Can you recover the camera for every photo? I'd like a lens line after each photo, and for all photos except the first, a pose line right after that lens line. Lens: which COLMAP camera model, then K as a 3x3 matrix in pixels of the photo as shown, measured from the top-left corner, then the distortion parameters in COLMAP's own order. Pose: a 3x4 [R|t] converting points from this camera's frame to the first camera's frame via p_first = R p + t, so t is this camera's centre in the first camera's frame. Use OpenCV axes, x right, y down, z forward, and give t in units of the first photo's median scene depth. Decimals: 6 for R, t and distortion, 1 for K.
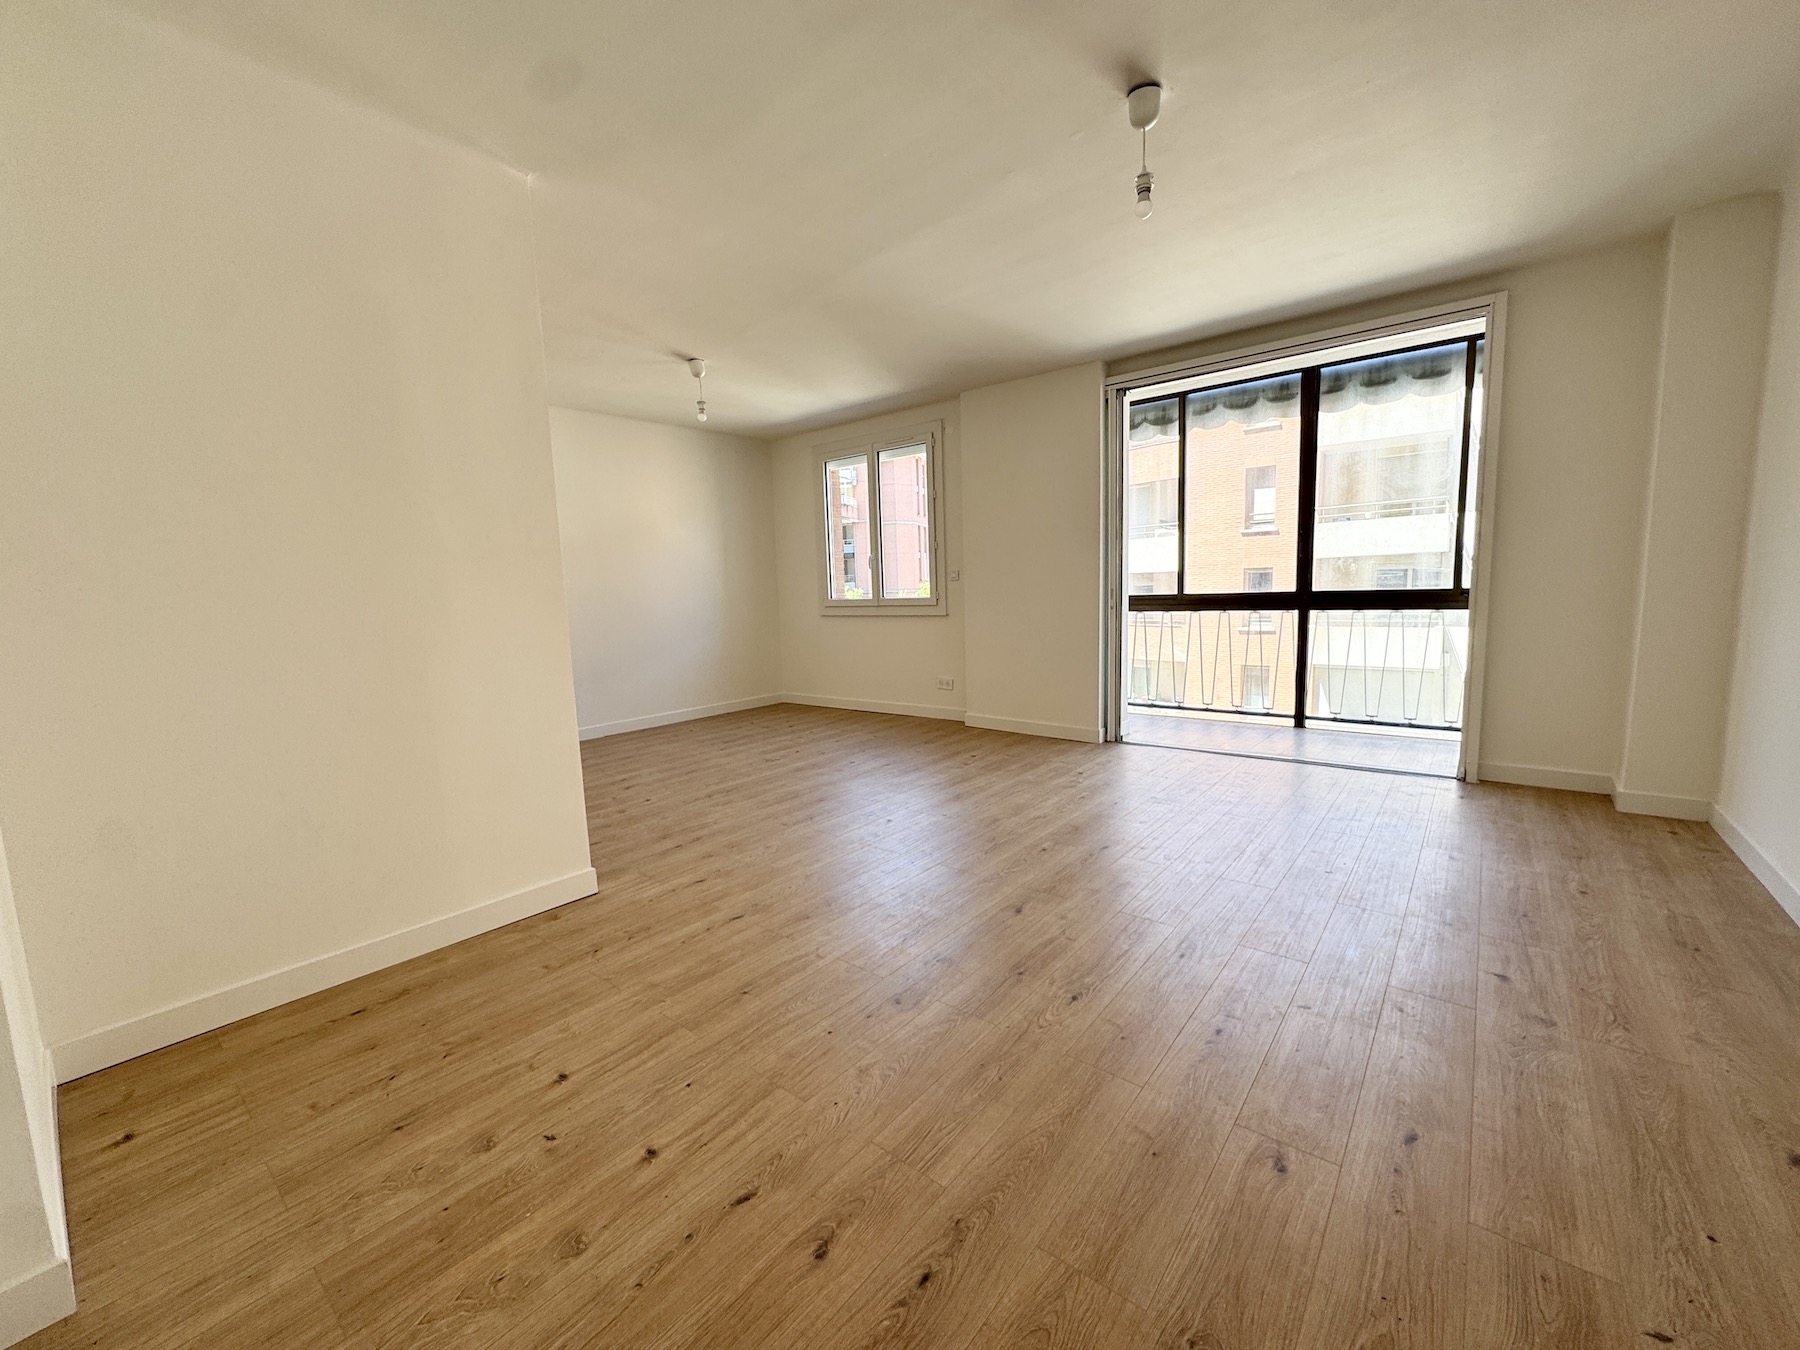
lens RADIAL K [[724.1, 0, 909.5], [0, 724.1, 676.4], [0, 0, 1]] dist [-0.006769, 0.001198]
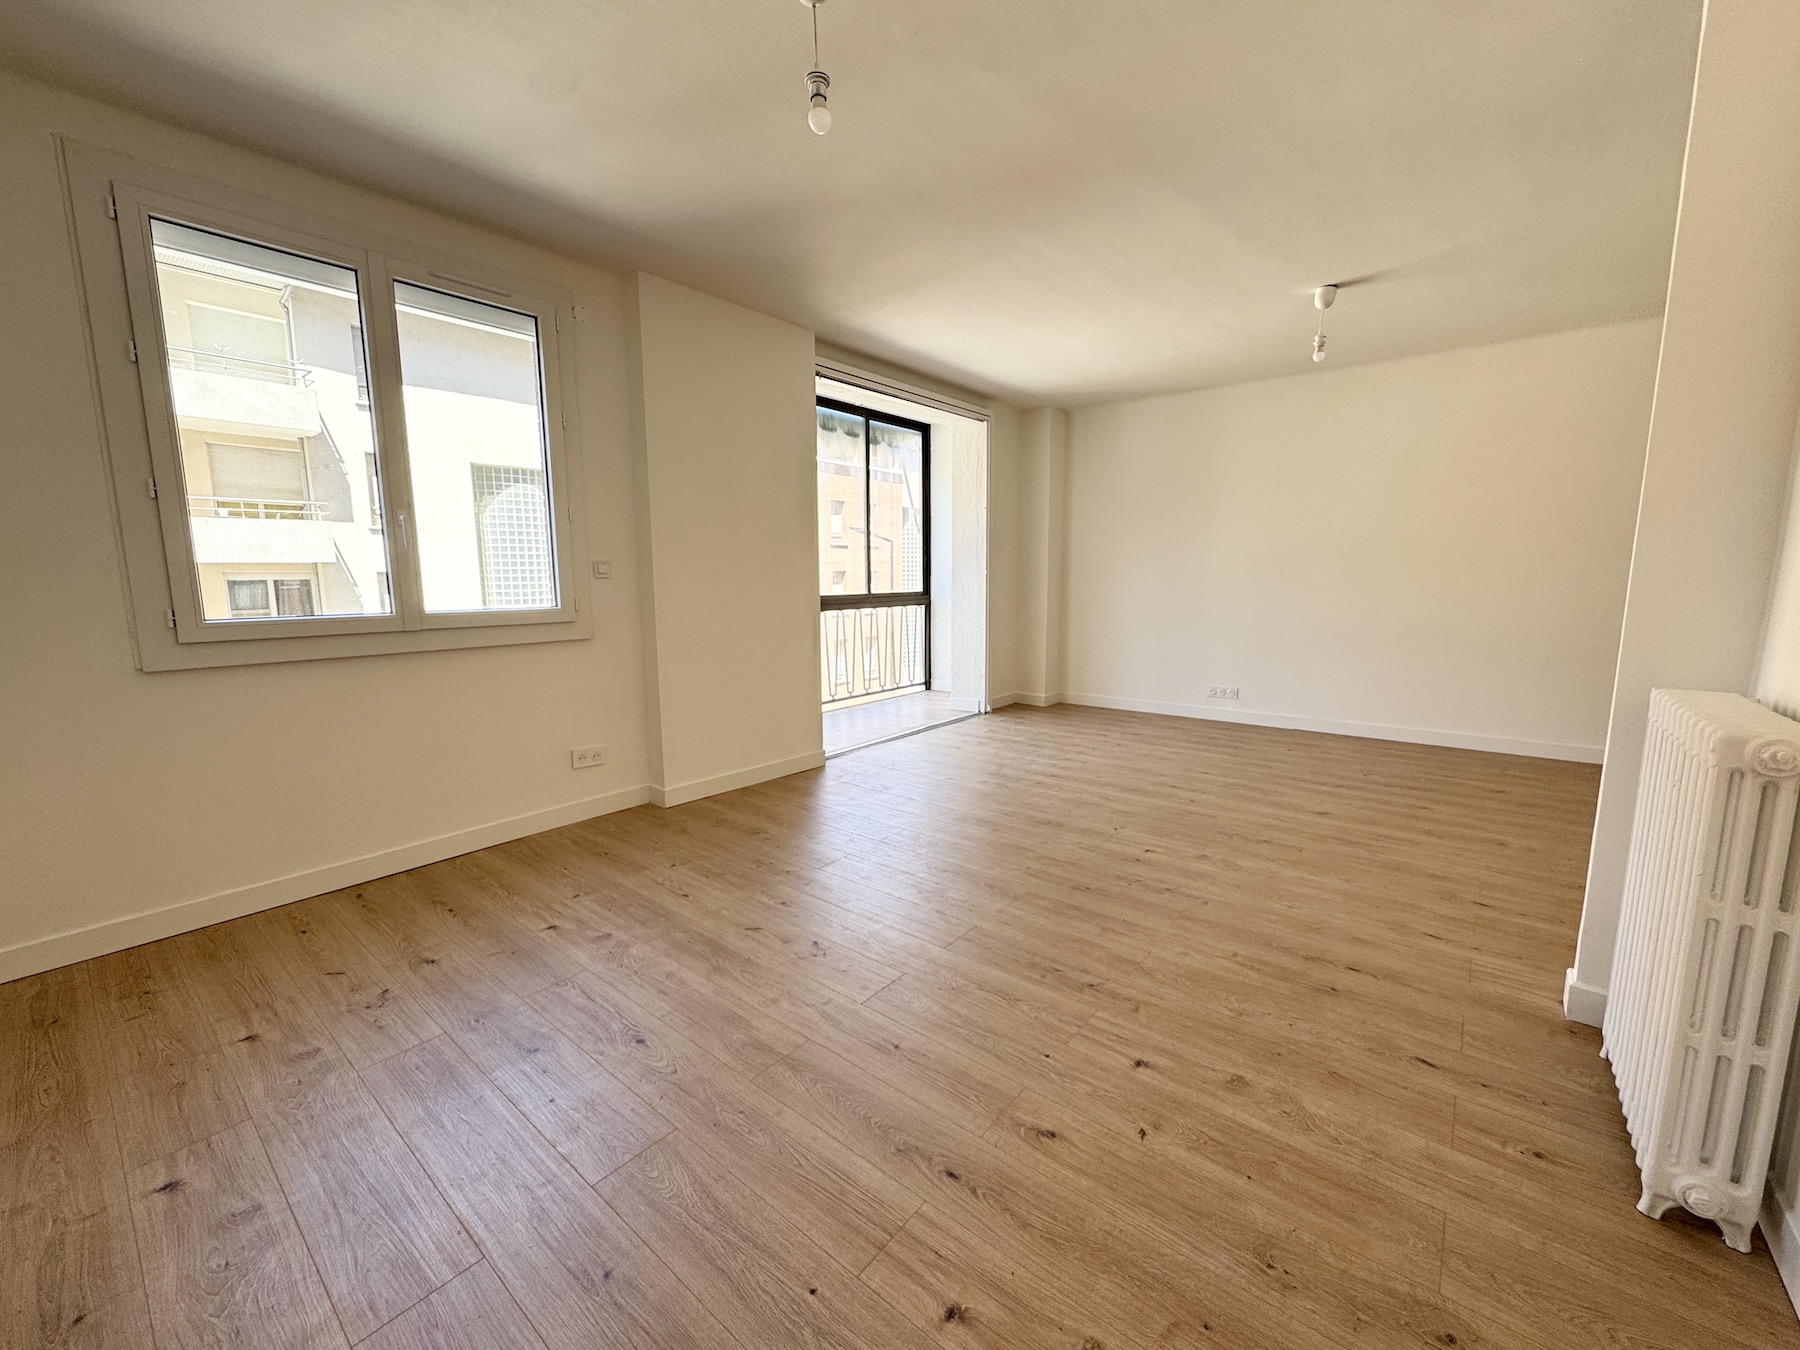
lens RADIAL K [[724.1, 0, 900.4], [0, 724.1, 668.8], [0, 0, 1]] dist [-0.006769, 0.001198]
pose [[0.006279, -0.097775, 0.995189, -0.872944], [0.132027, 0.986577, 0.096096, -0.138567], [-0.991226, 0.130789, 0.019103, 1.254689]]
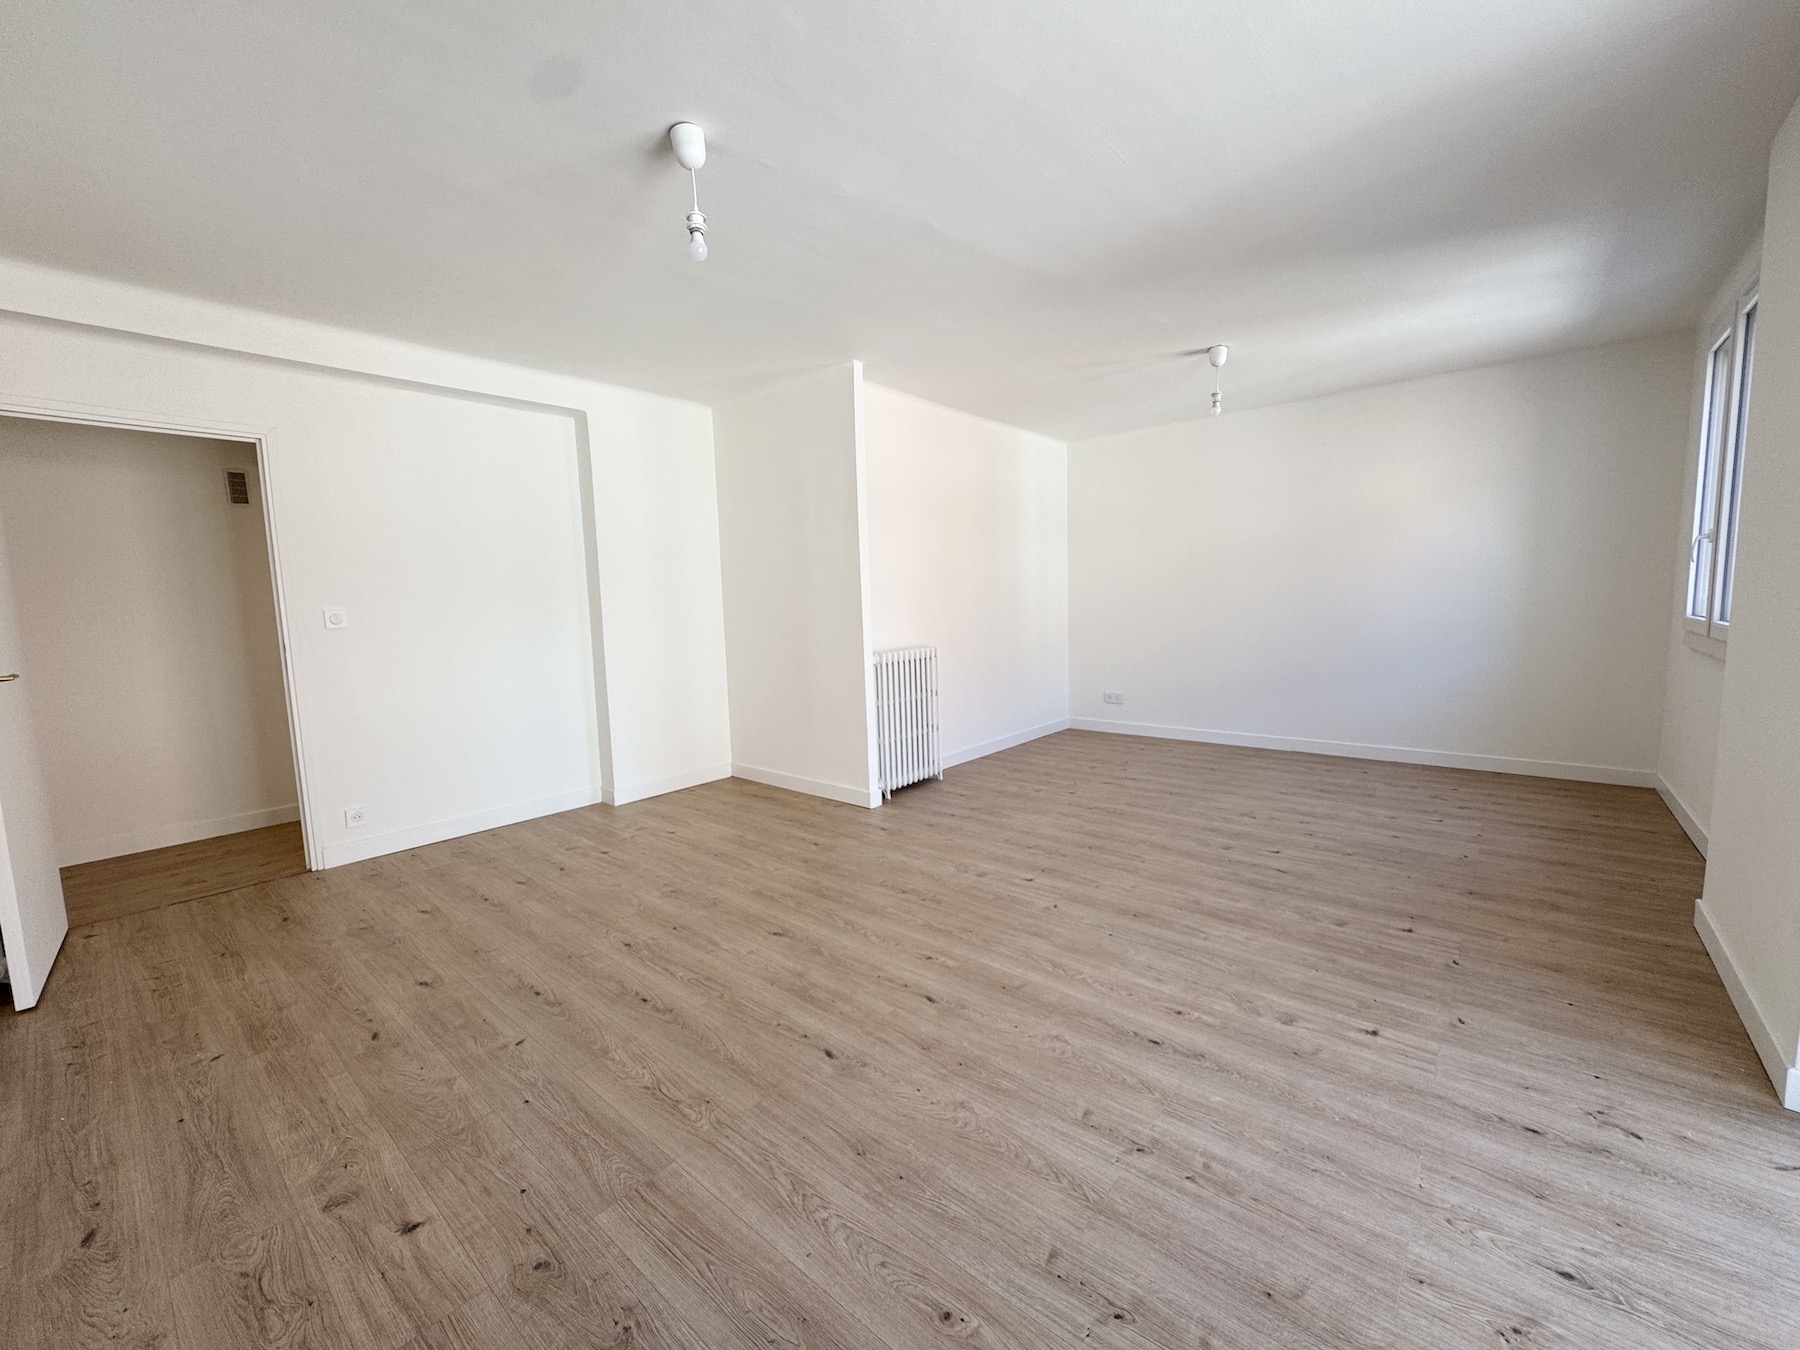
lens RADIAL K [[724.1, 0, 889.0], [0, 724.1, 675.7], [0, 0, 1]] dist [-0.006769, 0.001198]
pose [[-0.038235, 0.140650, -0.989321, 0.828880], [-0.094447, 0.985104, 0.143701, -0.161004], [0.994795, 0.098933, -0.024381, 0.828523]]
